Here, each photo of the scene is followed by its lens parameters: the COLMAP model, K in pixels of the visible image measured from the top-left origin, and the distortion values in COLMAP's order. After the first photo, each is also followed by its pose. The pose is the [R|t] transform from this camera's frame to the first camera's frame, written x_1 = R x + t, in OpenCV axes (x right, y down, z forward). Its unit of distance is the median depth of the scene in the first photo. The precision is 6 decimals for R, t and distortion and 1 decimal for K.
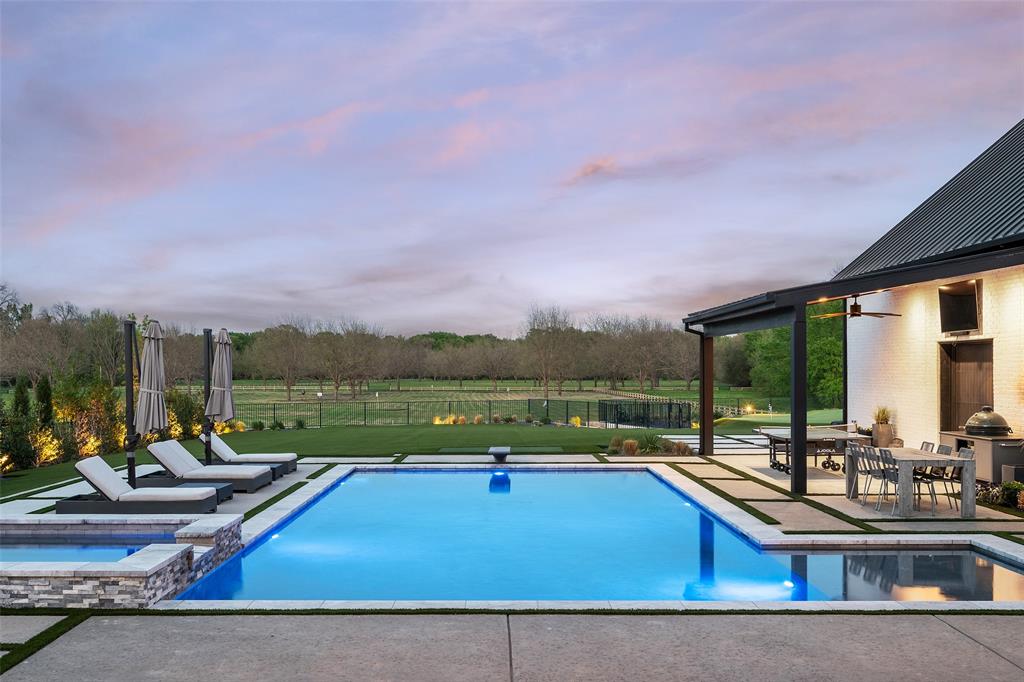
lens RADIAL K [[1029.9, 0, 512.0], [0, 1029.9, 341.0], [0, 0, 1]] dist [-0.004319, -0.001718]
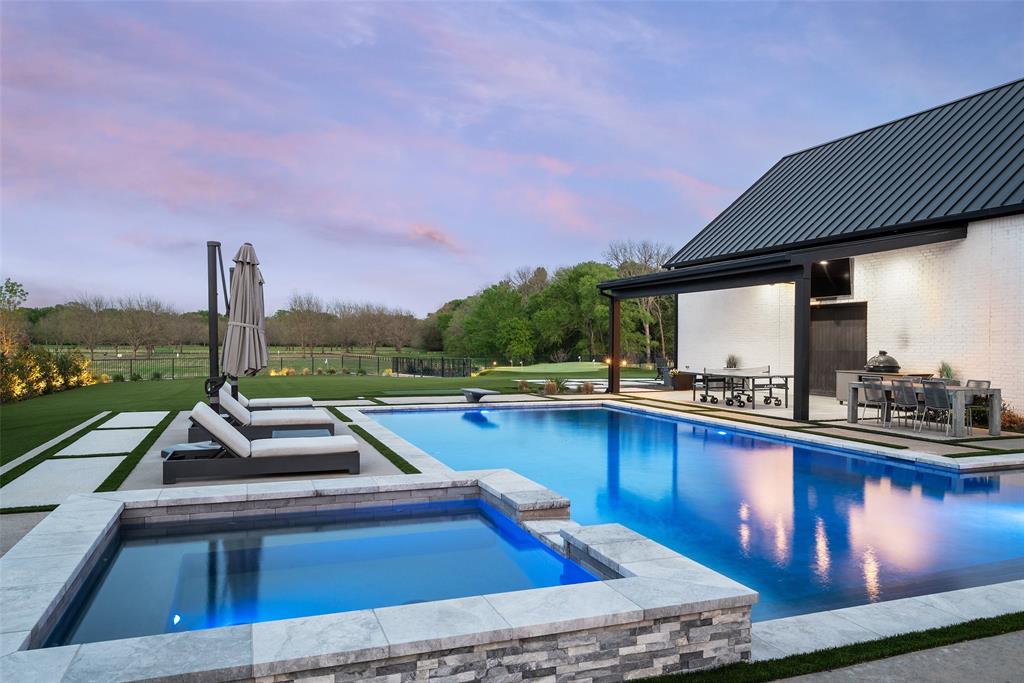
lens RADIAL K [[682.3, 0, 512.0], [0, 682.3, 341.5], [0, 0, 1]] dist [-0.002251, 0.000337]
pose [[0.934930, 0.008774, 0.354724, -0.362825], [-0.018828, 0.999513, 0.024902, 0.046302], [-0.354333, -0.029961, 0.934639, 0.414302]]
